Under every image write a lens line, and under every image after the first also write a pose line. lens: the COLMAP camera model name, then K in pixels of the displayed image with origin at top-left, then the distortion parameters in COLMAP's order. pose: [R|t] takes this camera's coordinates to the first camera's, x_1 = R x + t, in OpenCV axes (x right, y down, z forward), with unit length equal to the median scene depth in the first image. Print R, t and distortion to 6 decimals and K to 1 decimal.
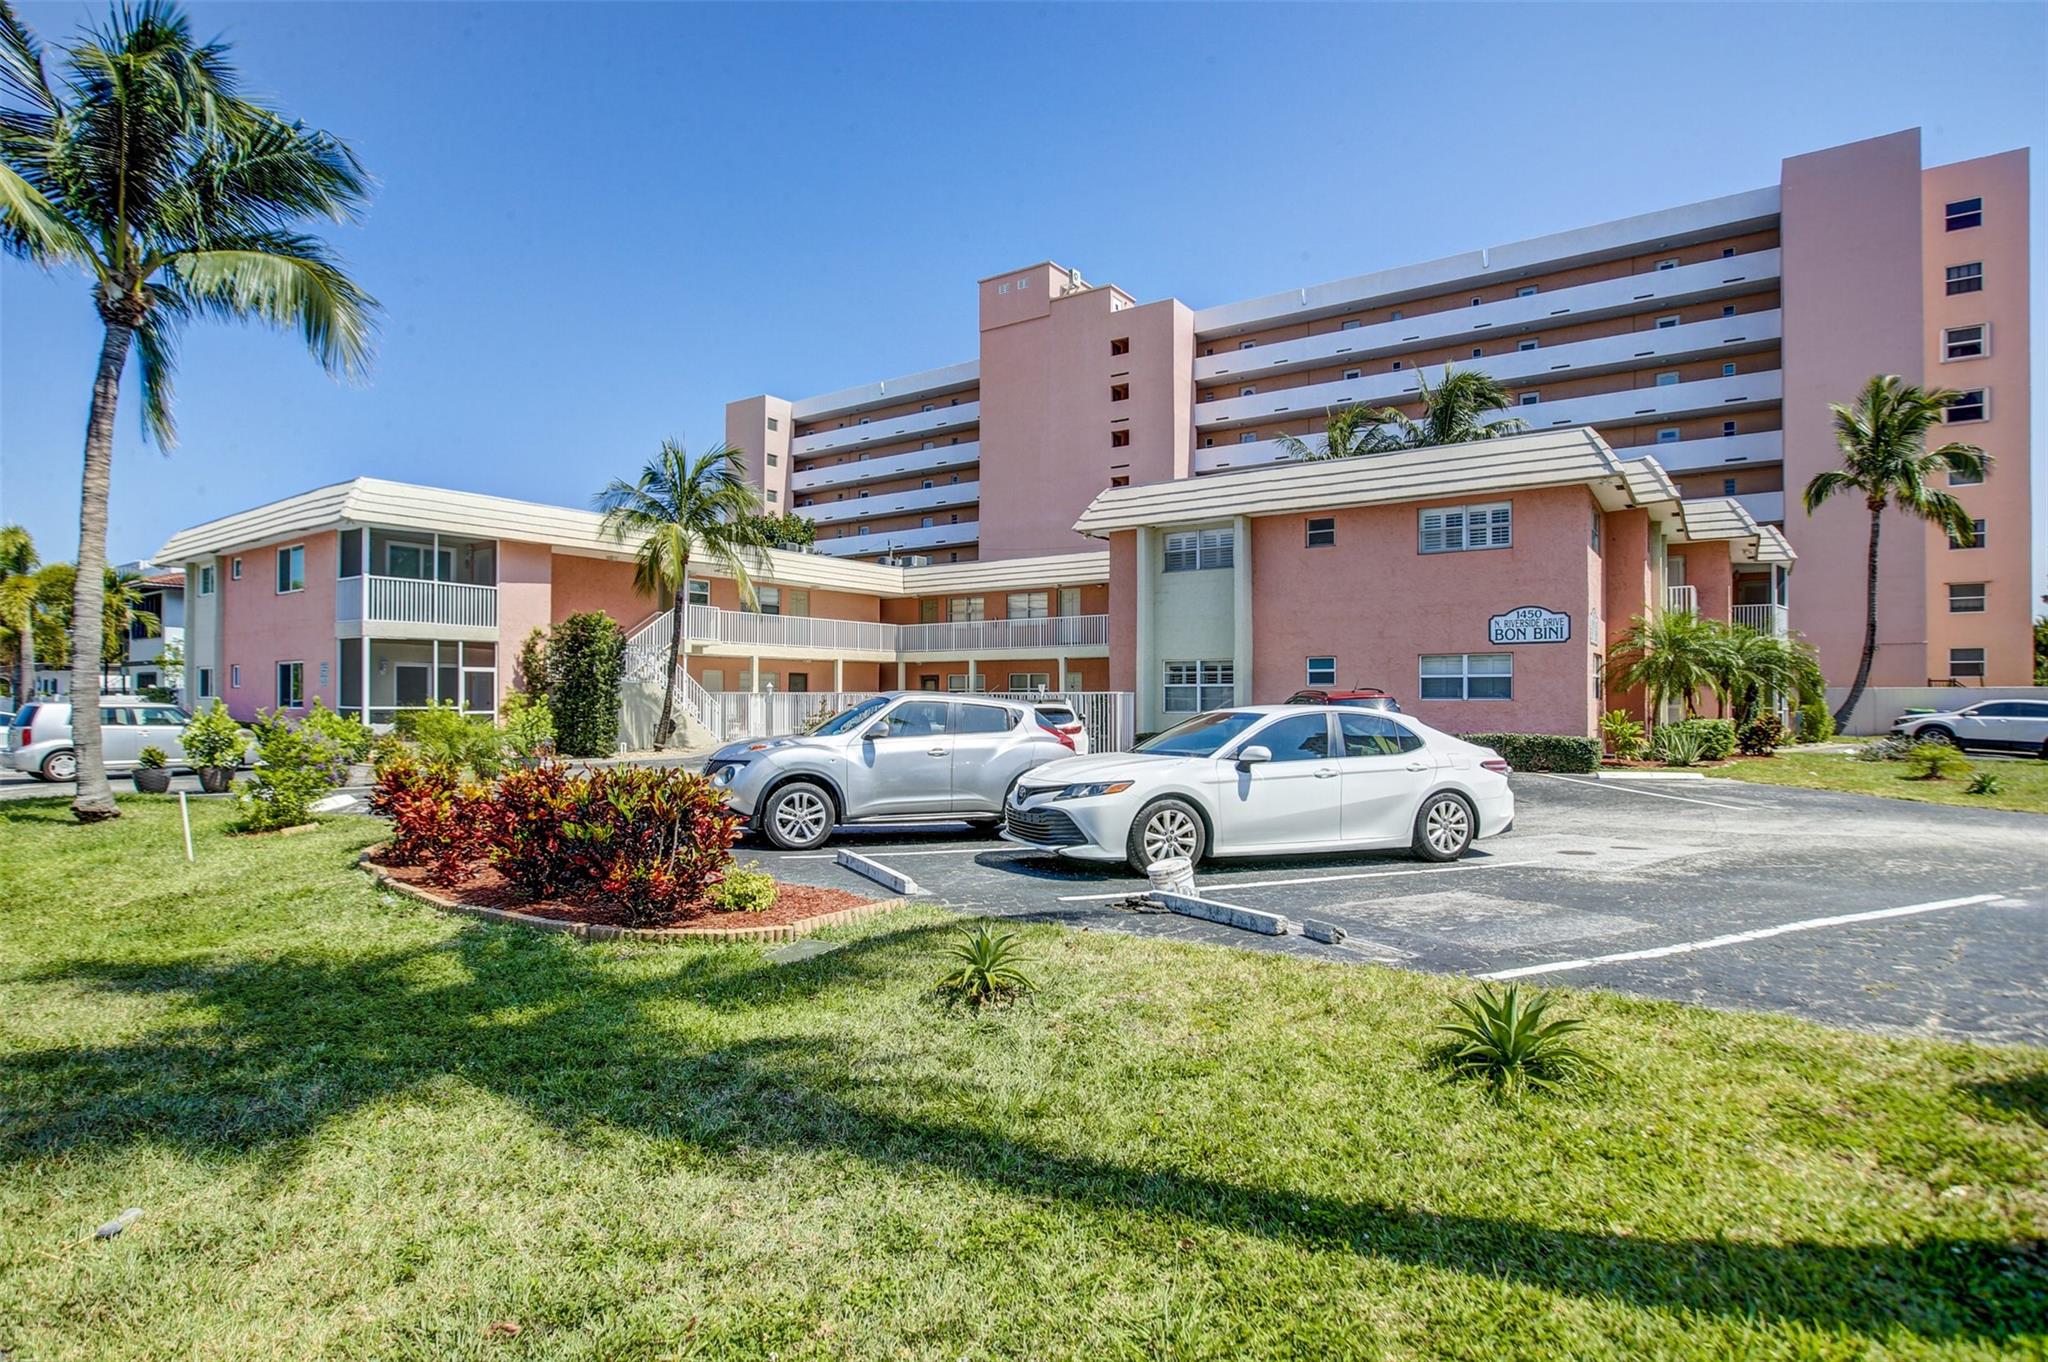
lens RADIAL K [[1062.2, 0, 1024.0], [0, 1062.2, 681.0], [0, 0, 1]] dist [-0.002580, 0.001167]
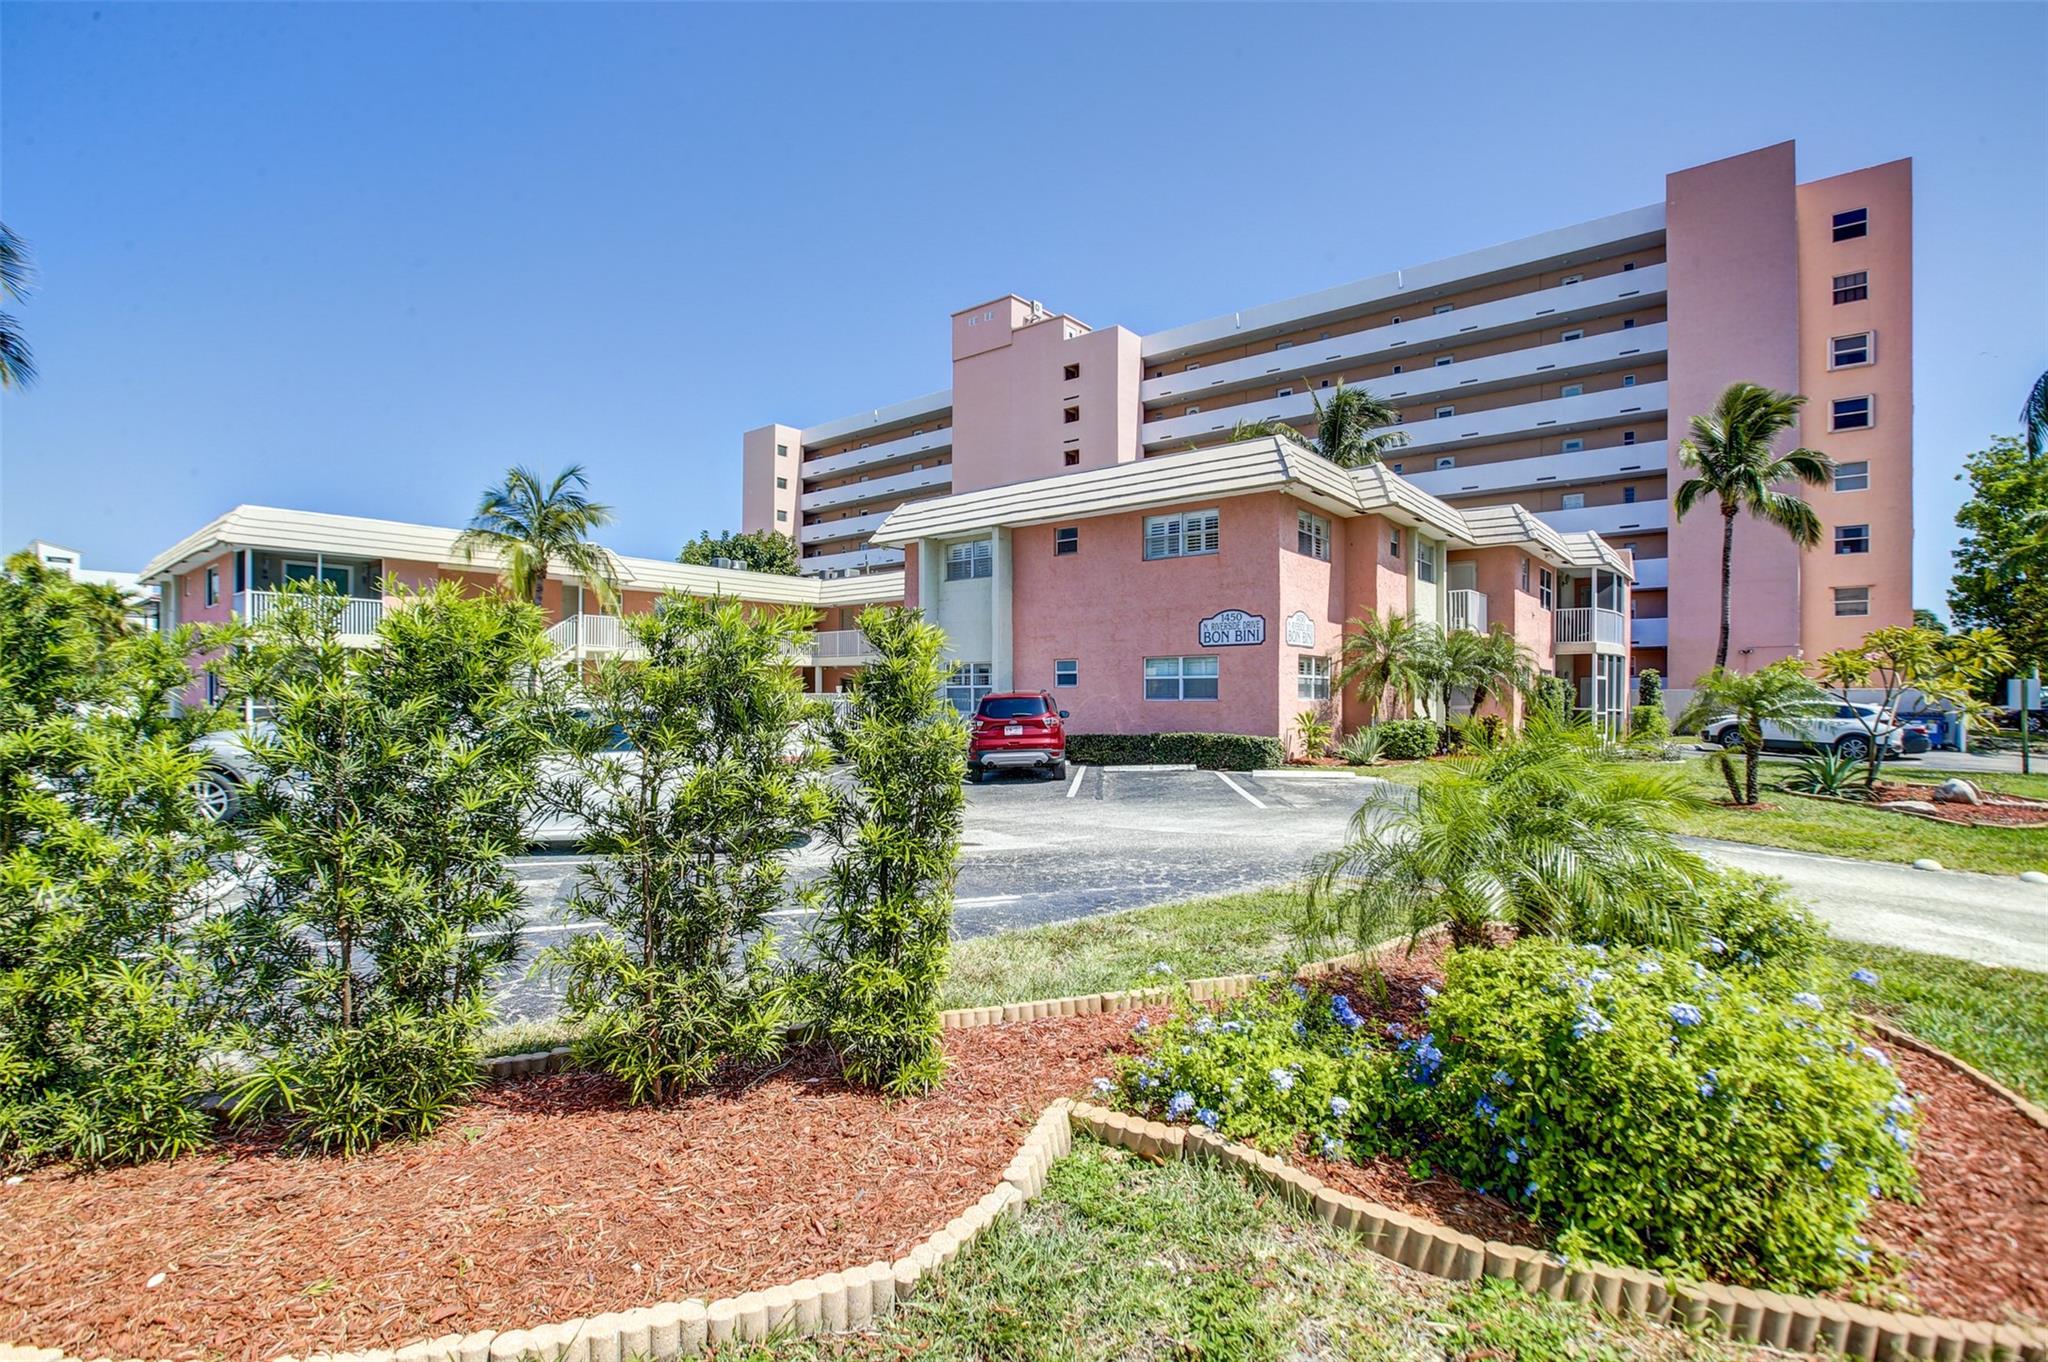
lens RADIAL K [[986.9, 0, 1024.0], [0, 986.9, 681.0], [0, 0, 1]] dist [-0.018372, -0.000858]
pose [[0.996886, -0.000256, -0.078858, 0.204641], [-0.000133, 0.999988, -0.004924, 0.002031], [0.078858, 0.004920, 0.996874, 0.016866]]
